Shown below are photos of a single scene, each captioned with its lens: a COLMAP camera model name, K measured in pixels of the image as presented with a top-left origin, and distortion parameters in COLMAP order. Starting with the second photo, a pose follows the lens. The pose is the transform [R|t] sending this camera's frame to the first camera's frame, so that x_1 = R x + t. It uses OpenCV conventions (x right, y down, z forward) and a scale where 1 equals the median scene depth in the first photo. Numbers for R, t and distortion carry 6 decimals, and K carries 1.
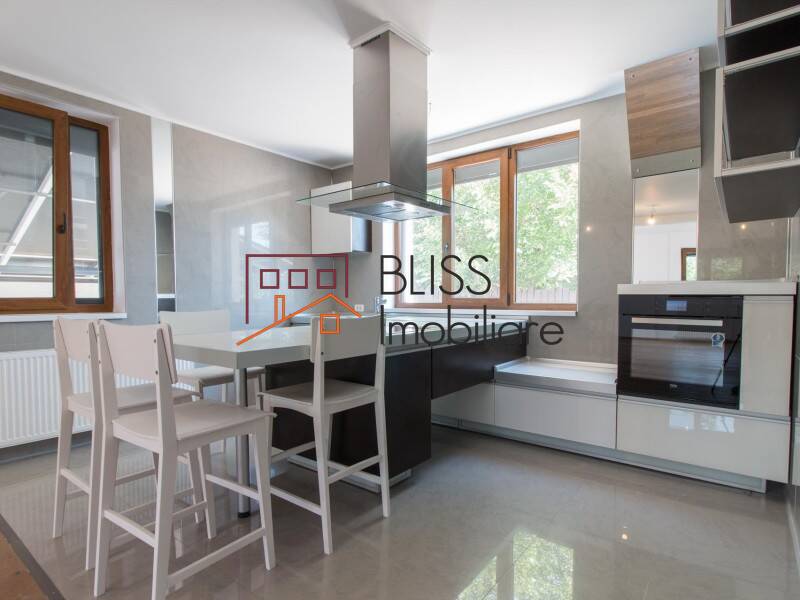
lens RADIAL K [[444.7, 0, 405.1], [0, 444.7, 302.2], [0, 0, 1]] dist [0.002823, 0.000772]
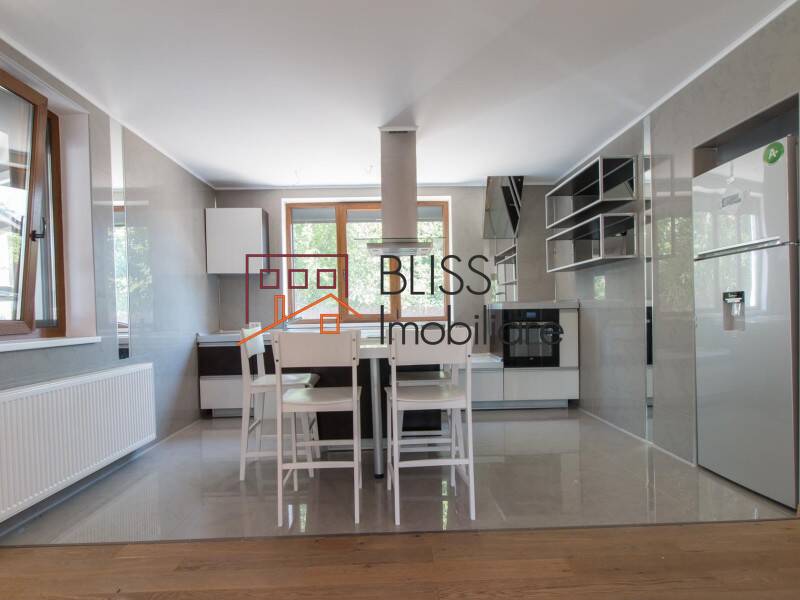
lens RADIAL K [[444.7, 0, 401.0], [0, 444.7, 299.7], [0, 0, 1]] dist [0.002823, 0.000772]
pose [[0.761789, 0.002495, 0.647820, -0.850978], [0.025919, 0.999075, -0.034326, -0.004787], [-0.647306, 0.042940, 0.761020, -0.050912]]
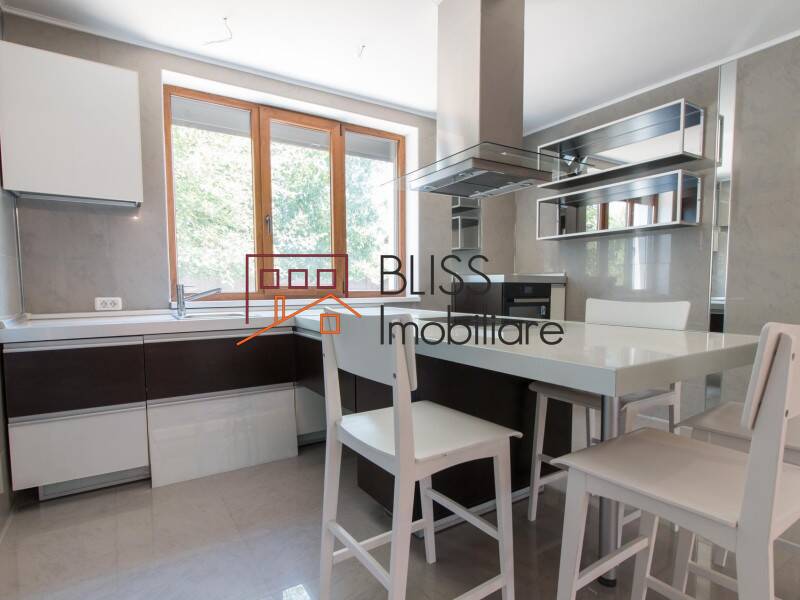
lens RADIAL K [[444.7, 0, 400.0], [0, 444.7, 302.0], [0, 0, 1]] dist [0.002823, 0.000772]
pose [[0.312313, -0.029344, 0.949526, -0.832670], [0.013050, 0.999561, 0.026597, 0.002462], [-0.949890, 0.004085, 0.312559, 0.800638]]
